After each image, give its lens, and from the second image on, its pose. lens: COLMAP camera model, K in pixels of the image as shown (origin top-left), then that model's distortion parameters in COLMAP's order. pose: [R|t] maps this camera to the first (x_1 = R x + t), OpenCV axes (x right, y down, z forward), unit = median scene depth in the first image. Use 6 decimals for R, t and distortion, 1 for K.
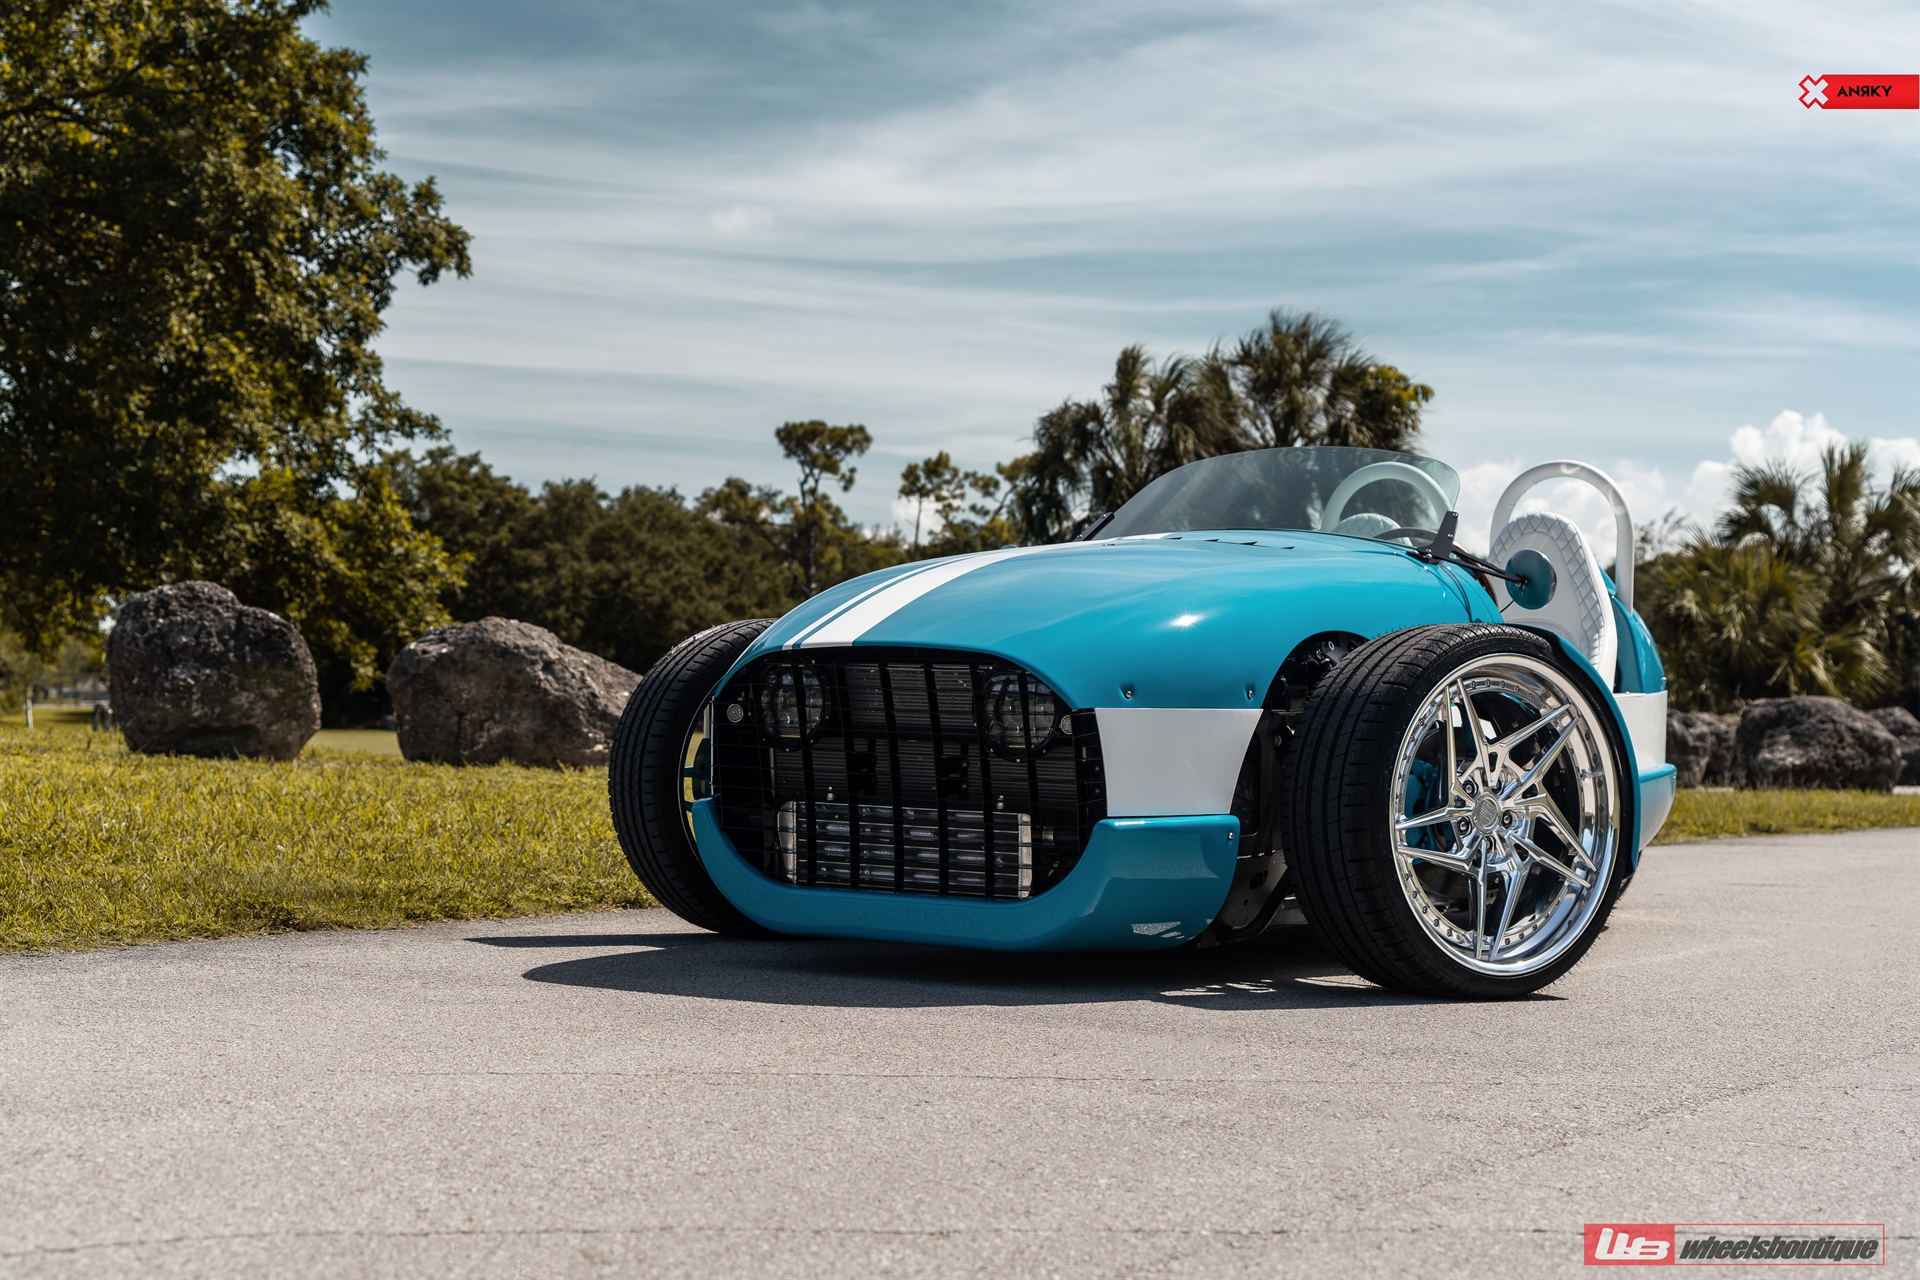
lens RADIAL K [[2910.4, 0, 949.4], [0, 2910.4, 620.0], [0, 0, 1]] dist [0.166558, 0.000000]
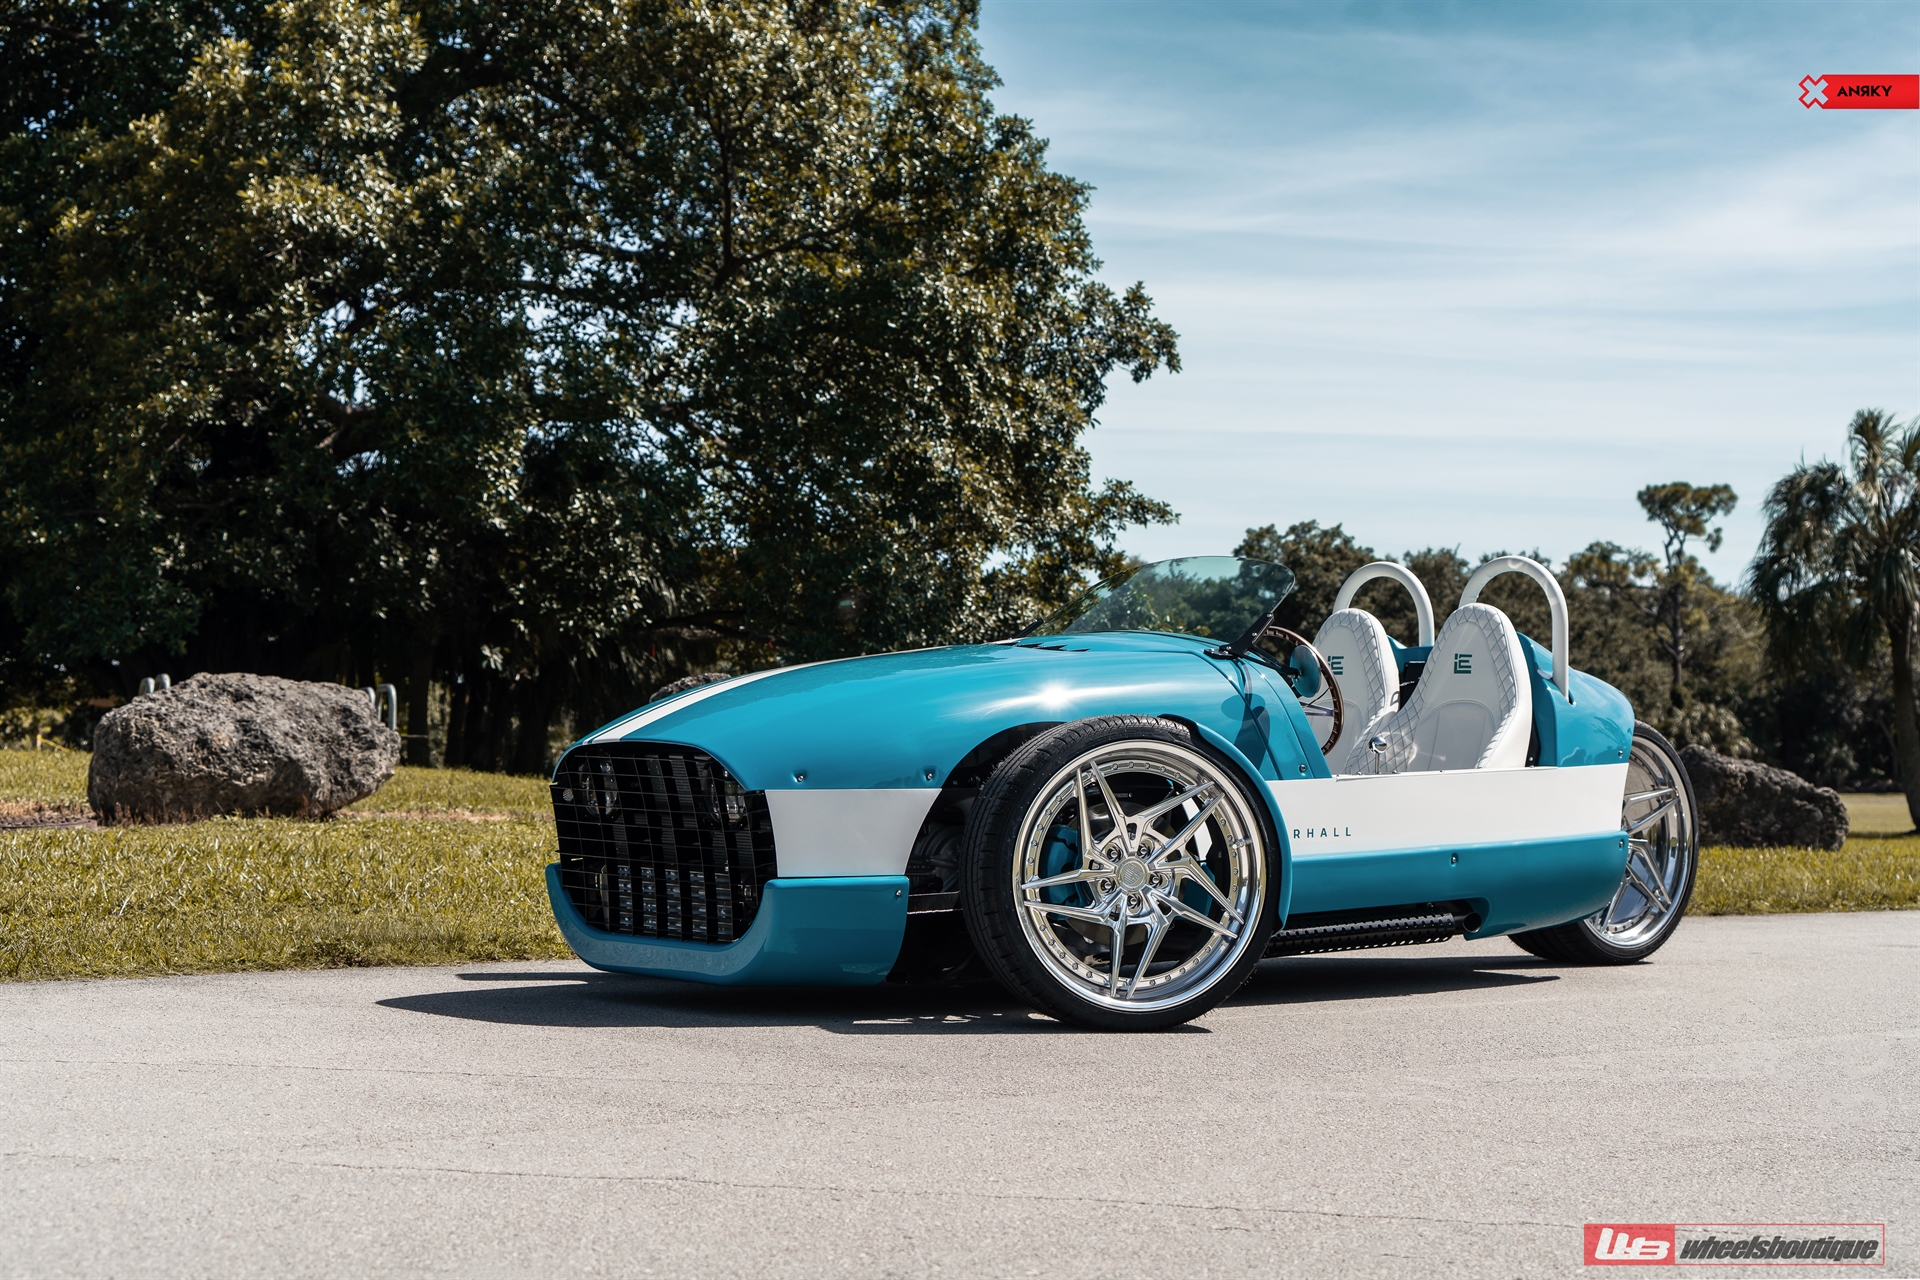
lens RADIAL K [[2858.5, 0, 971.1], [0, 2858.5, 634.5], [0, 0, 1]] dist [0.038423, 0.000000]
pose [[0.956293, -0.021478, -0.291621, 0.337363], [0.016130, 0.999655, -0.020730, -0.006157], [0.291966, 0.015120, 0.956309, -0.094473]]
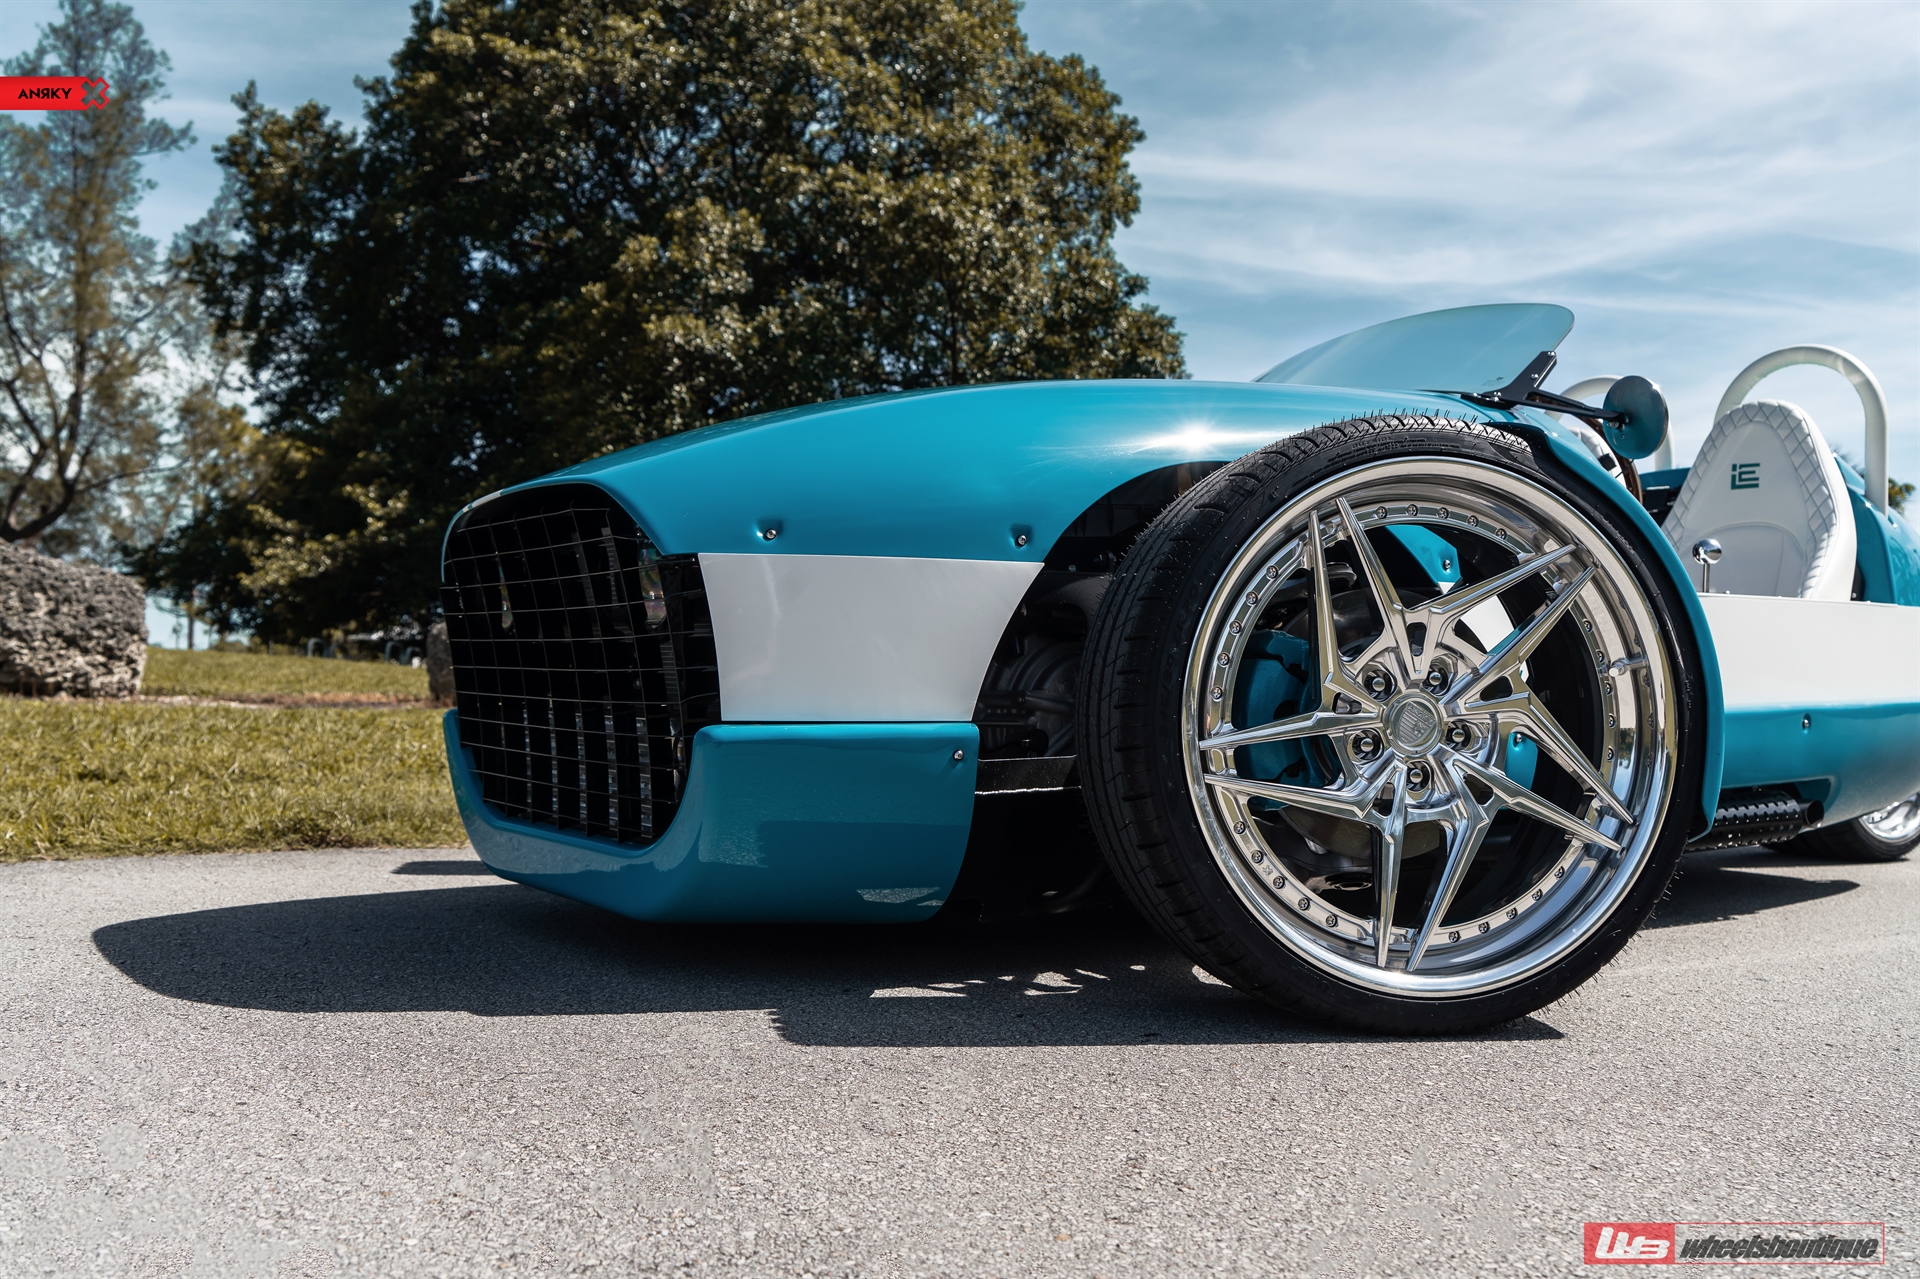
lens RADIAL K [[1592.3, 0, 951.9], [0, 1592.3, 640.7], [0, 0, 1]] dist [0.005706, 0.006932]
pose [[0.923273, -0.016468, -0.383791, 0.162511], [0.011424, 0.999816, -0.015419, 0.038412], [0.383975, 0.009852, 0.923291, 0.481129]]
